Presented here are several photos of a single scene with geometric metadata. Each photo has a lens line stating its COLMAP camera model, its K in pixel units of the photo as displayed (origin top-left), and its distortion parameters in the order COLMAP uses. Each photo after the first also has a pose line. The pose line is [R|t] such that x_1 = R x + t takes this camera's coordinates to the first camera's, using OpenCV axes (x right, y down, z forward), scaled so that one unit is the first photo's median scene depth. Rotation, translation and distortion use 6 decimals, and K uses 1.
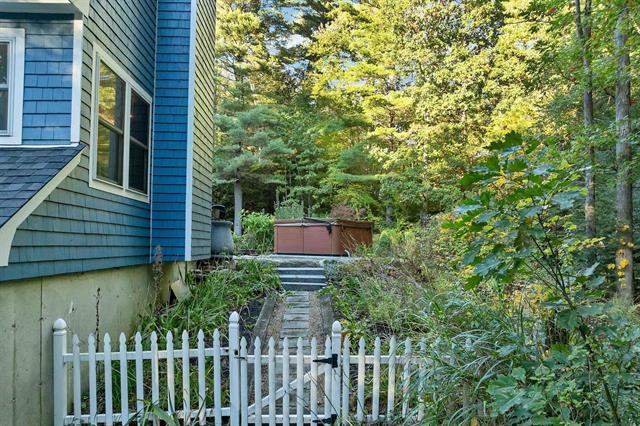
lens RADIAL K [[462.3, 0, 322.4], [0, 462.3, 240.4], [0, 0, 1]] dist [-0.040599, 0.000850]
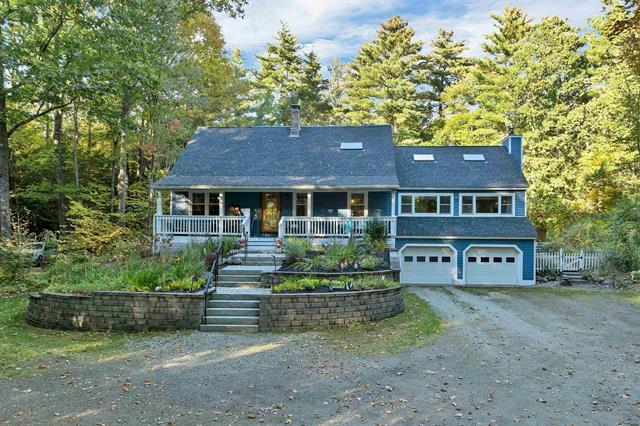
lens RADIAL K [[462.3, 0, 322.4], [0, 462.3, 240.4], [0, 0, 1]] dist [-0.040599, 0.000850]
pose [[0.990861, -0.005385, -0.134780, -0.270139], [0.006069, 0.999971, 0.004670, 0.003898], [0.134751, -0.005446, 0.990865, -0.576229]]
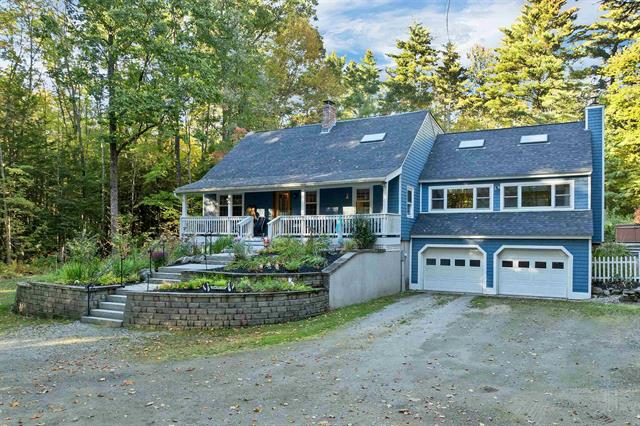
lens RADIAL K [[462.3, 0, 322.4], [0, 462.3, 240.4], [0, 0, 1]] dist [-0.040599, 0.000850]
pose [[0.852185, -0.005696, -0.523210, -0.054803], [0.005534, 0.999983, -0.001874, 0.007902], [0.523212, -0.001298, 0.852202, -0.466380]]
